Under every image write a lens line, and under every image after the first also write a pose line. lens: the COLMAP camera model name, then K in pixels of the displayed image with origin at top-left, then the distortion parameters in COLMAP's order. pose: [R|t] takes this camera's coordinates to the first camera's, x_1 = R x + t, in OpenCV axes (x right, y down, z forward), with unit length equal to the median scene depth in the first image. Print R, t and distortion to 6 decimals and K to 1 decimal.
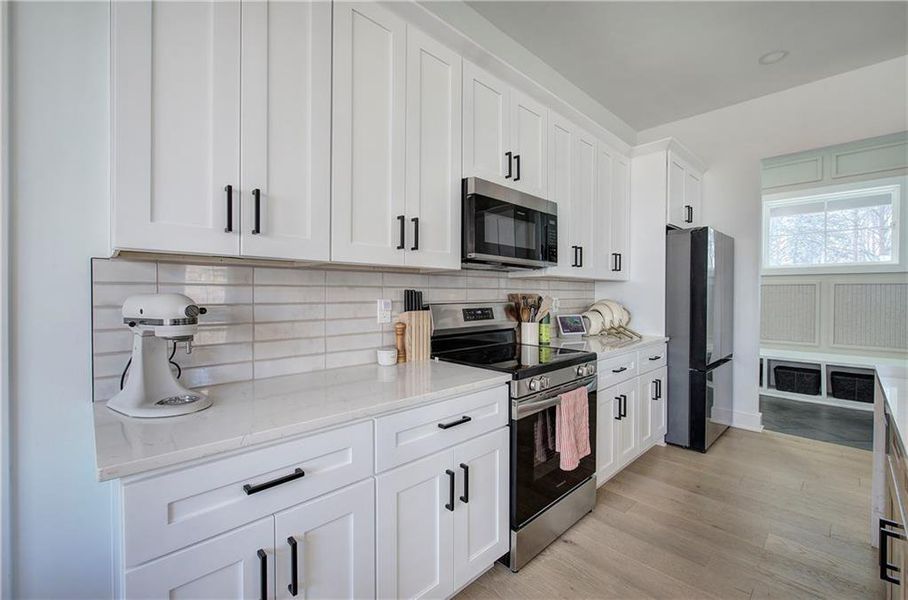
lens RADIAL K [[383.3, 0, 454.4], [0, 383.3, 297.9], [0, 0, 1]] dist [-0.003233, 0.000339]
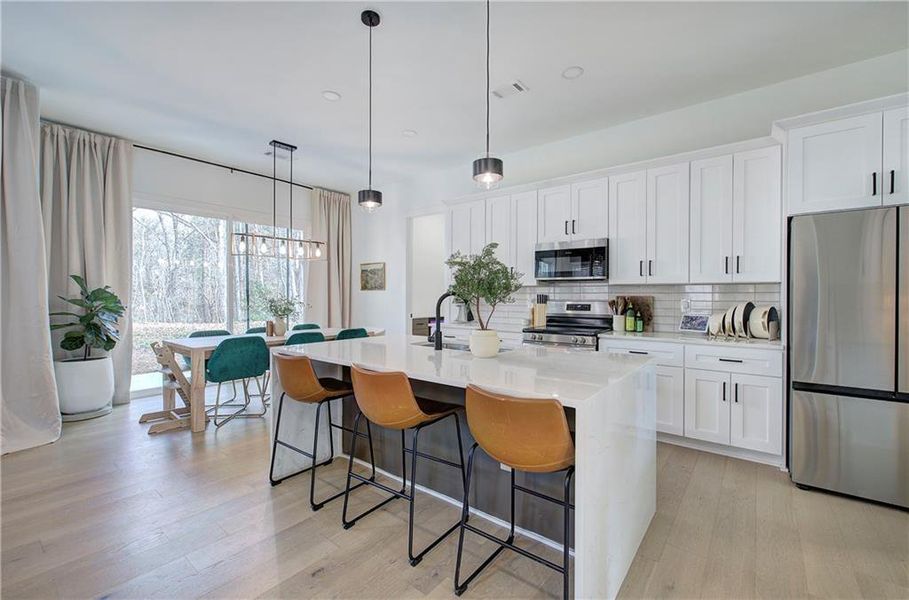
lens RADIAL K [[383.7, 0, 454.9], [0, 383.7, 297.9], [0, 0, 1]] dist [-0.003233, 0.000339]
pose [[0.134279, 0.002702, -0.990940, 1.268498], [-0.013535, 0.999908, 0.000893, 0.003260], [0.990851, 0.013292, 0.134304, 0.135121]]
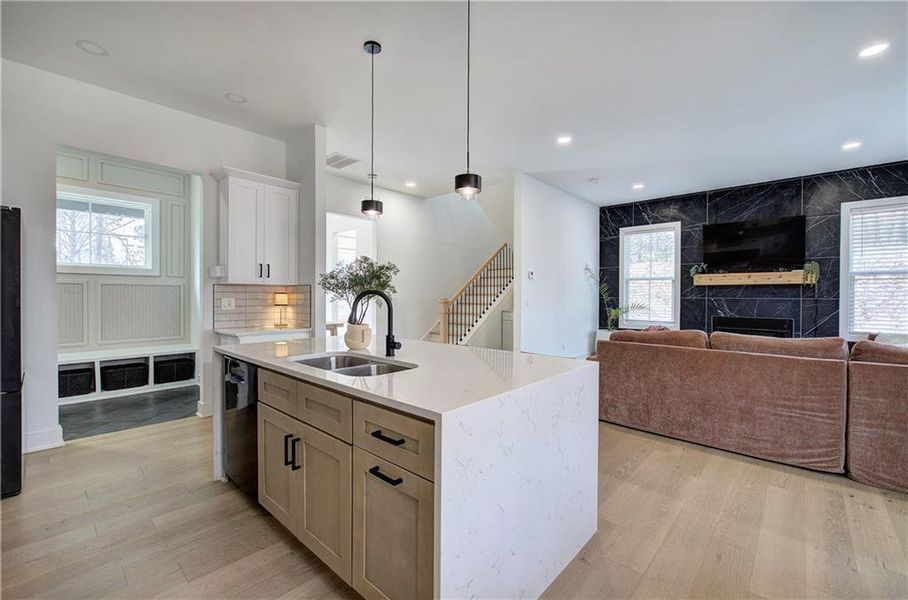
lens RADIAL K [[383.3, 0, 454.4], [0, 383.3, 297.9], [0, 0, 1]] dist [-0.003233, 0.000339]
pose [[-0.069425, -0.011618, 0.997519, -0.181210], [0.008418, 0.999890, 0.012231, -0.003138], [-0.997552, 0.009247, -0.069320, 0.146241]]
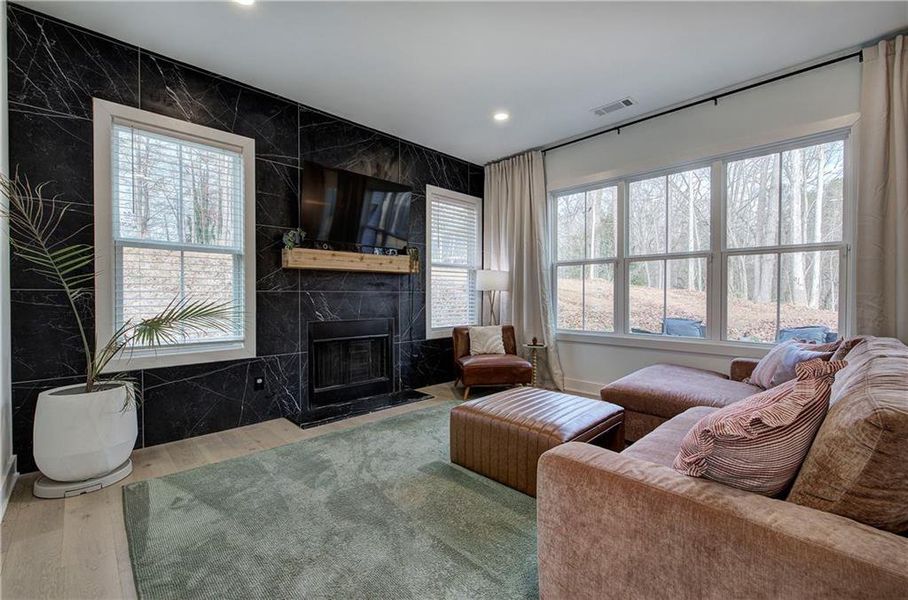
lens RADIAL K [[386.3, 0, 456.7], [0, 386.3, 292.9], [0, 0, 1]] dist [-0.001033, 0.000172]
pose [[-0.999899, -0.005179, -0.013230, 1.293598], [-0.005292, 0.999950, 0.008525, 0.027351], [0.013186, 0.008595, -0.999876, -0.159661]]
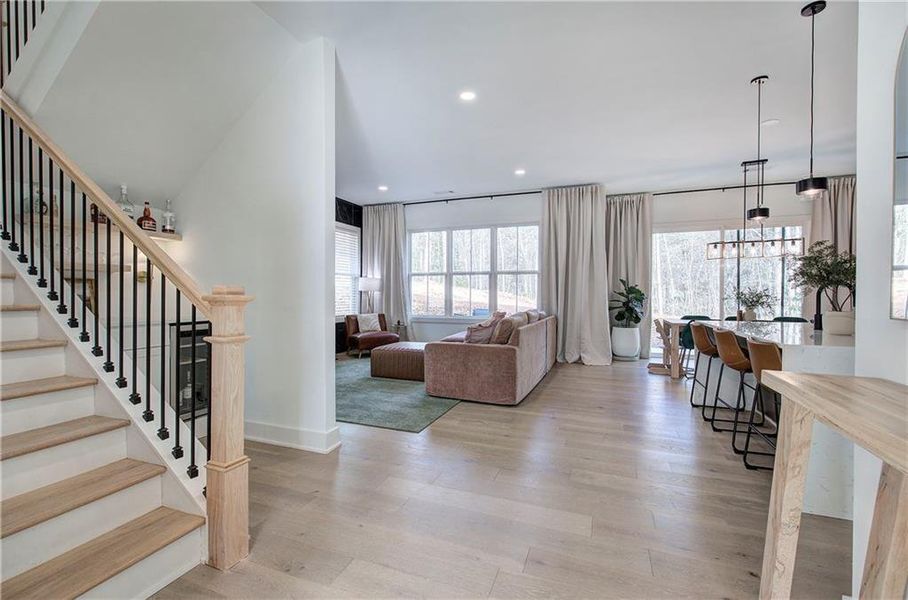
lens RADIAL K [[383.3, 0, 454.4], [0, 383.3, 297.9], [0, 0, 1]] dist [-0.003233, 0.000339]
pose [[-0.907434, -0.002430, -0.420188, 1.661743], [-0.011056, 0.999775, 0.018094, 0.024271], [0.420050, 0.021065, -0.907257, 0.662428]]
